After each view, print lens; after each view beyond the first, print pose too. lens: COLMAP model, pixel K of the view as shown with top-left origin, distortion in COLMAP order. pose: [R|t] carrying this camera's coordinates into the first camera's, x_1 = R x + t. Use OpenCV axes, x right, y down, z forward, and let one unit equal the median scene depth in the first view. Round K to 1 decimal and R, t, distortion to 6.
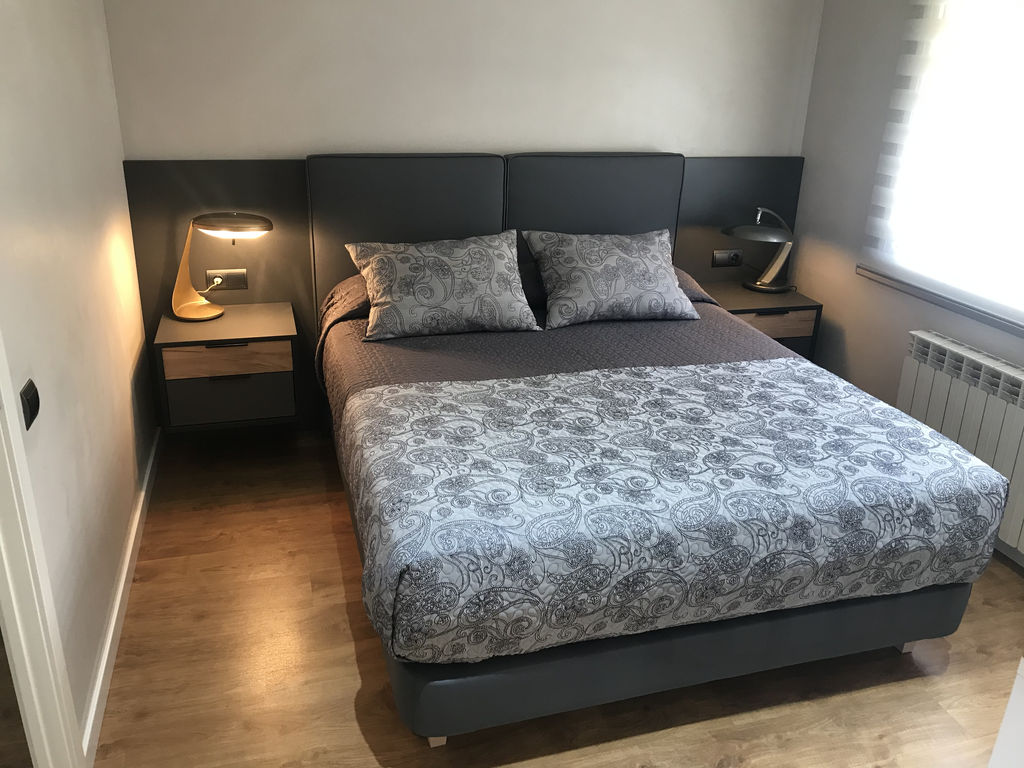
lens RADIAL K [[841.8, 0, 503.7], [0, 841.8, 372.7], [0, 0, 1]] dist [0.025666, -0.033629]
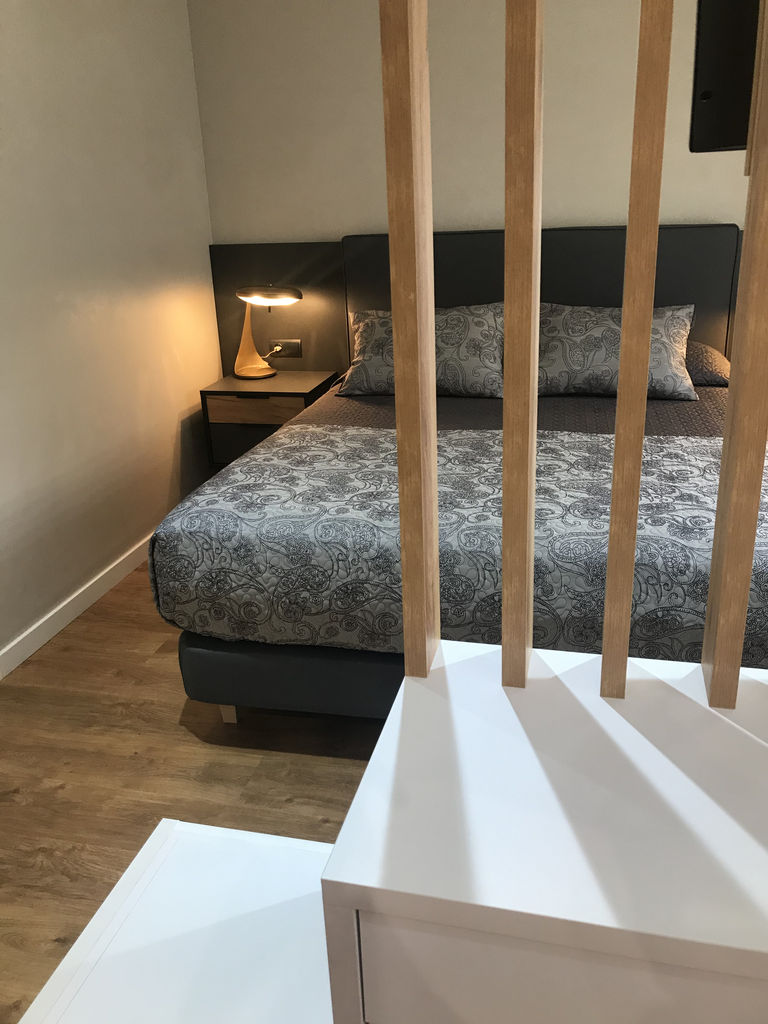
lens RADIAL K [[841.8, 0, 386.6], [0, 841.8, 497.2], [0, 0, 1]] dist [0.025666, -0.033629]
pose [[0.869539, 0.107089, -0.482115, 0.595620], [-0.115896, 0.993194, 0.011583, 0.102126], [0.480074, 0.045804, 0.876032, 0.092903]]
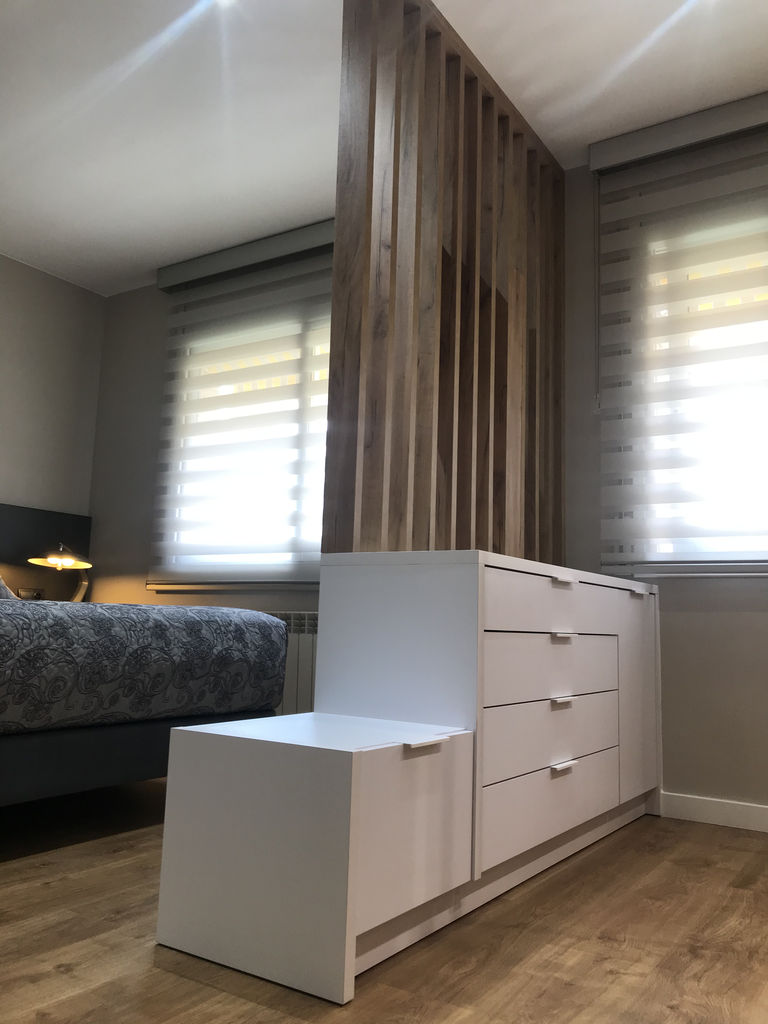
lens RADIAL K [[841.8, 0, 390.8], [0, 841.8, 493.5], [0, 0, 1]] dist [0.025666, -0.033629]
pose [[0.747607, 0.099198, 0.656691, -0.228938], [0.229251, 0.889462, -0.395349, 0.540735], [-0.623320, 0.446113, 0.642227, -0.123321]]
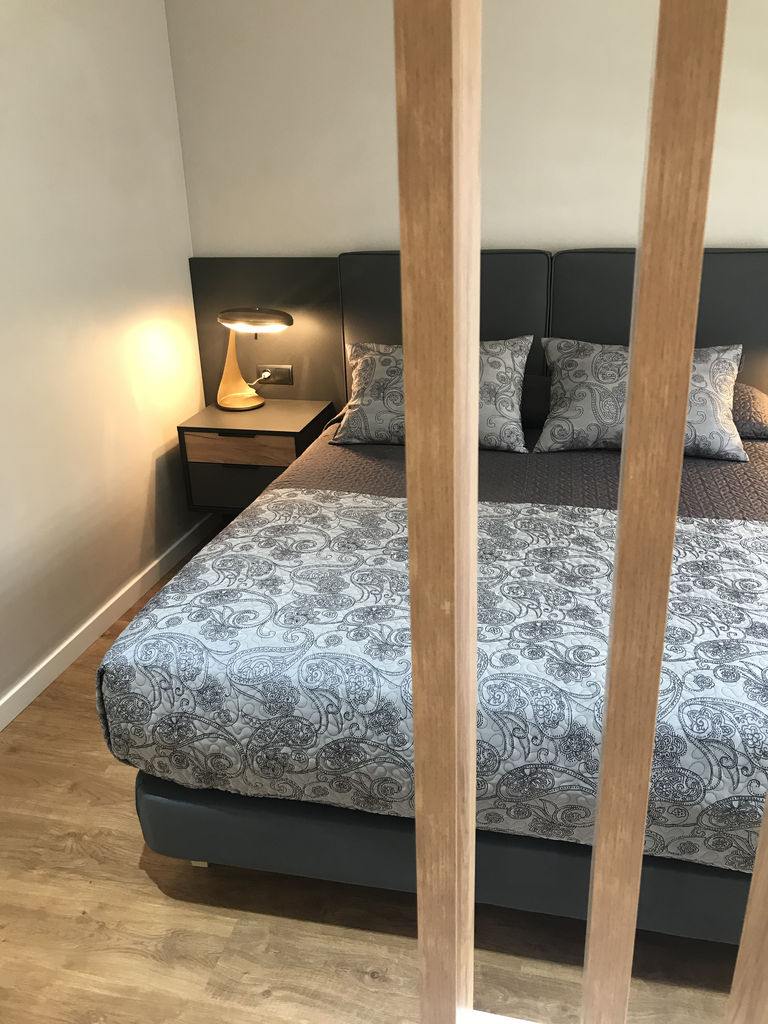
lens RADIAL K [[841.8, 0, 390.9], [0, 841.8, 499.5], [0, 0, 1]] dist [0.025666, -0.033629]
pose [[0.872283, 0.131680, -0.470939, 0.485655], [-0.124952, 0.991110, 0.045688, -0.035718], [0.472768, 0.018992, 0.880982, 0.247863]]
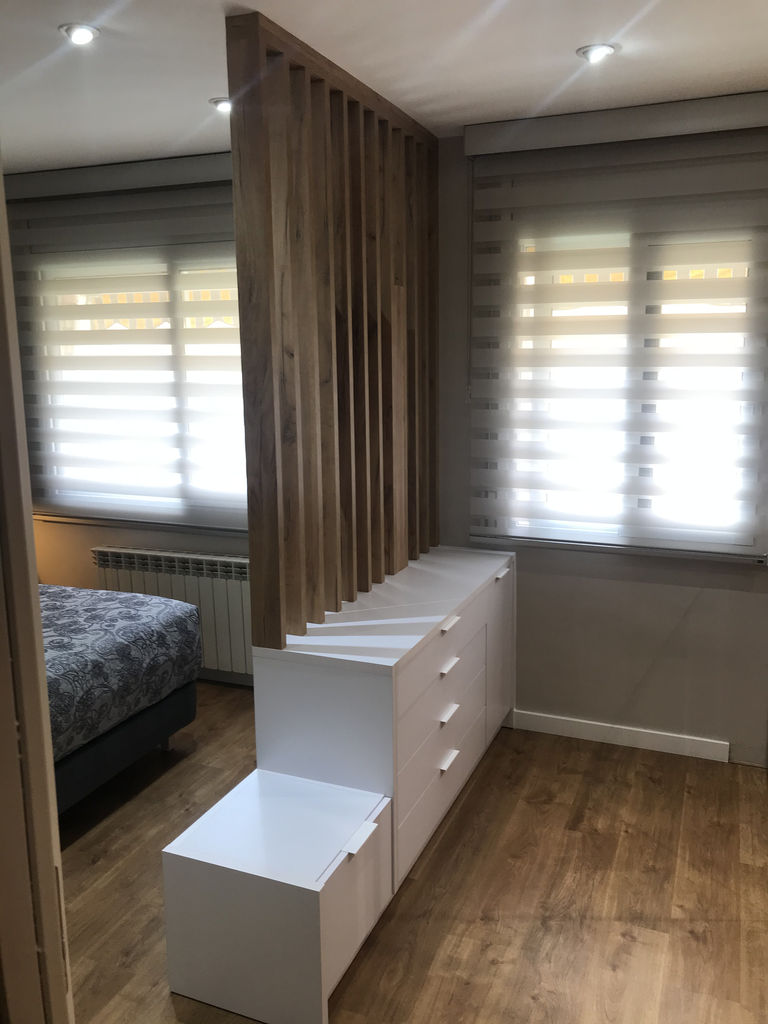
lens RADIAL K [[841.8, 0, 388.6], [0, 841.8, 499.5], [0, 0, 1]] dist [0.025666, -0.033629]
pose [[0.611265, -0.170880, 0.772758, -0.379274], [0.309713, 0.950190, -0.034872, 0.104807], [-0.728308, 0.260649, 0.633742, -0.326831]]
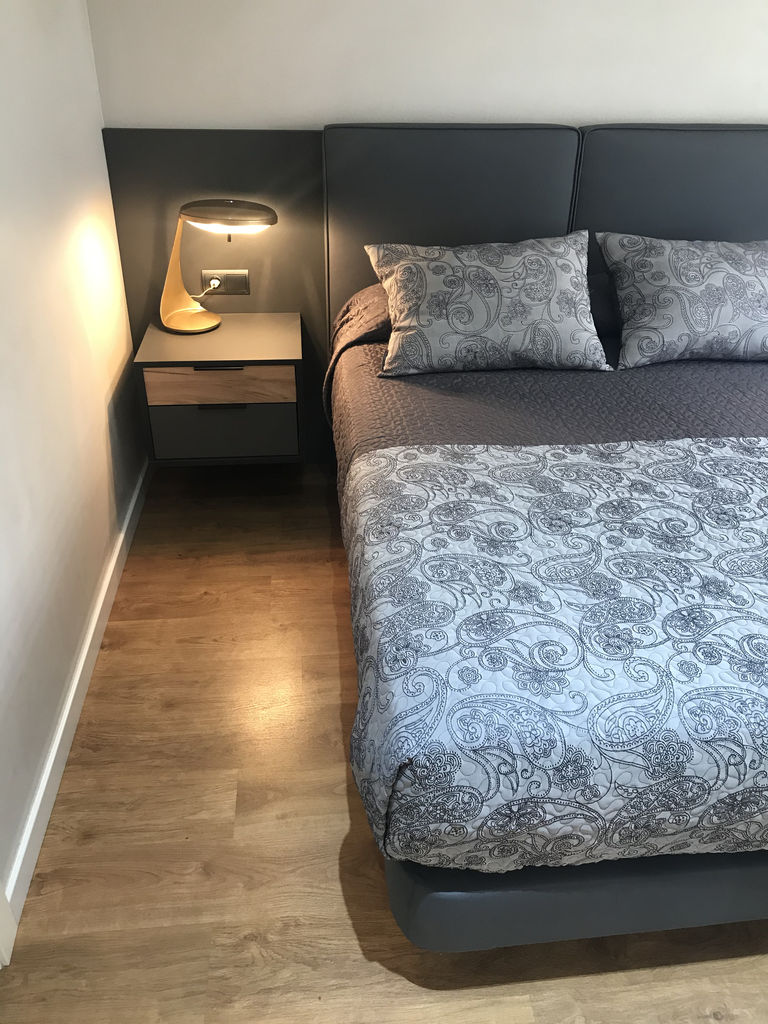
lens RADIAL K [[841.8, 0, 391.0], [0, 841.8, 502.8], [0, 0, 1]] dist [0.025666, -0.033629]
pose [[0.984244, 0.080958, -0.157191, -0.030971], [-0.053378, 0.983588, 0.172351, -0.077088], [0.168564, -0.161245, 0.972413, 0.294198]]
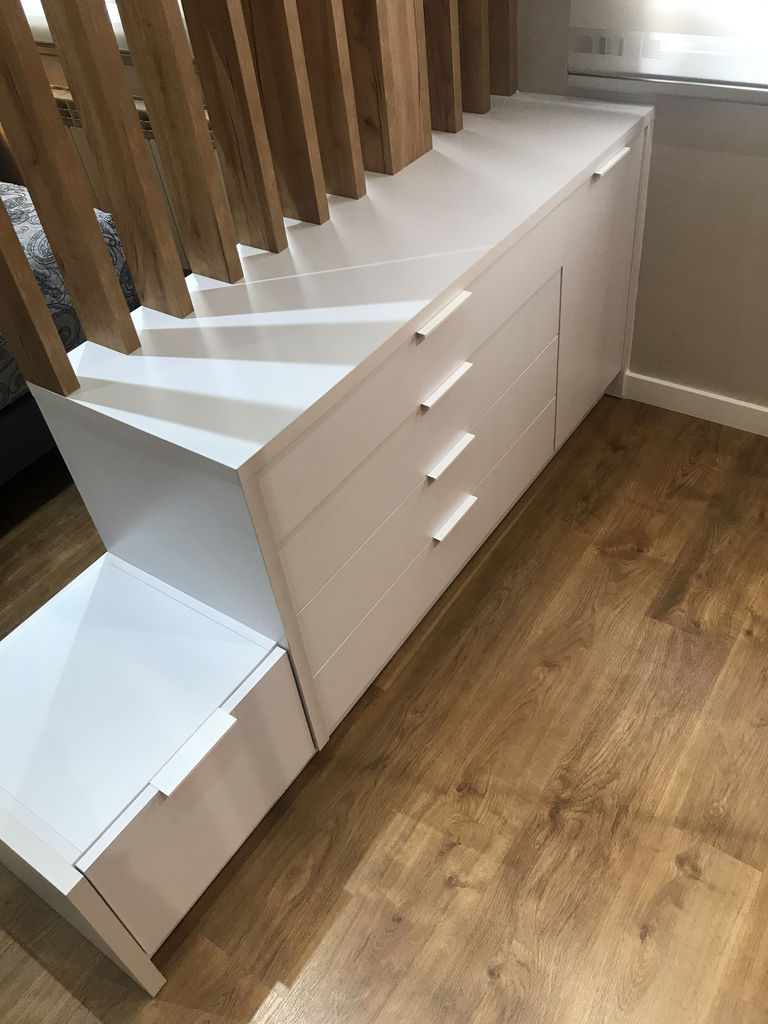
lens RADIAL K [[841.8, 0, 385.3], [0, 841.8, 499.9], [0, 0, 1]] dist [0.025666, -0.033629]
pose [[0.761786, -0.509676, 0.399892, 0.269763], [0.343227, 0.841056, 0.418114, 0.104182], [-0.549434, -0.181260, 0.815639, -0.063978]]
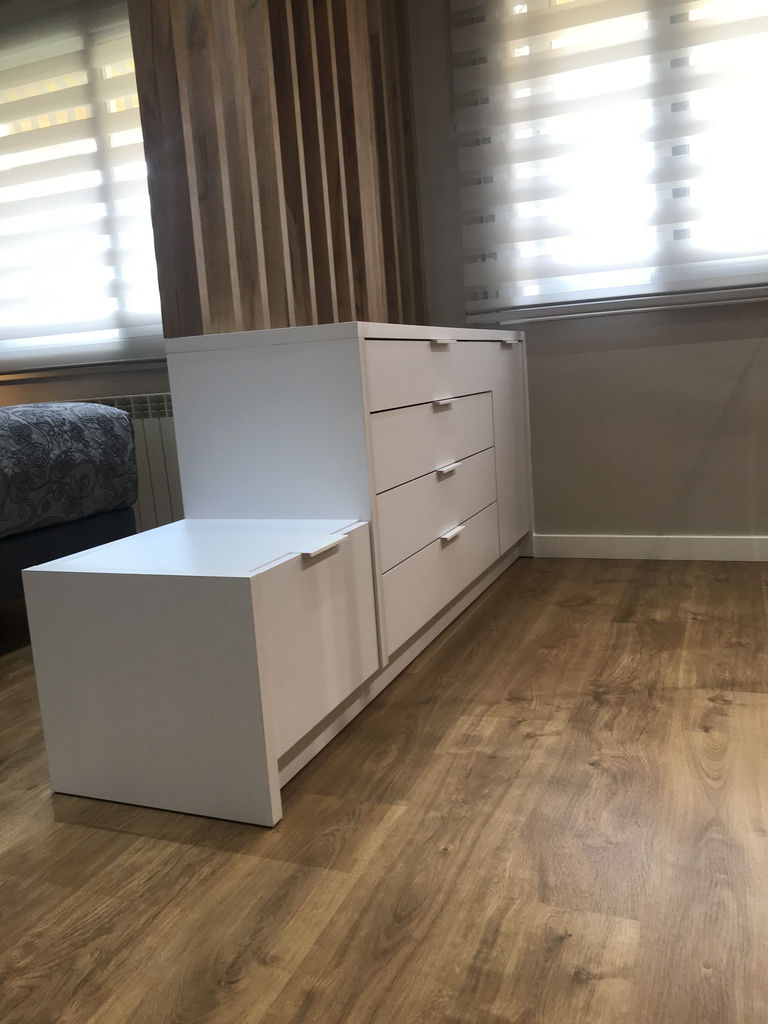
lens RADIAL K [[841.8, 0, 388.6], [0, 841.8, 498.6], [0, 0, 1]] dist [0.025666, -0.033629]
pose [[0.604800, -0.188218, 0.773816, -0.173686], [0.365863, 0.928729, -0.060053, 0.470908], [-0.707362, 0.319430, 0.630558, -0.035386]]
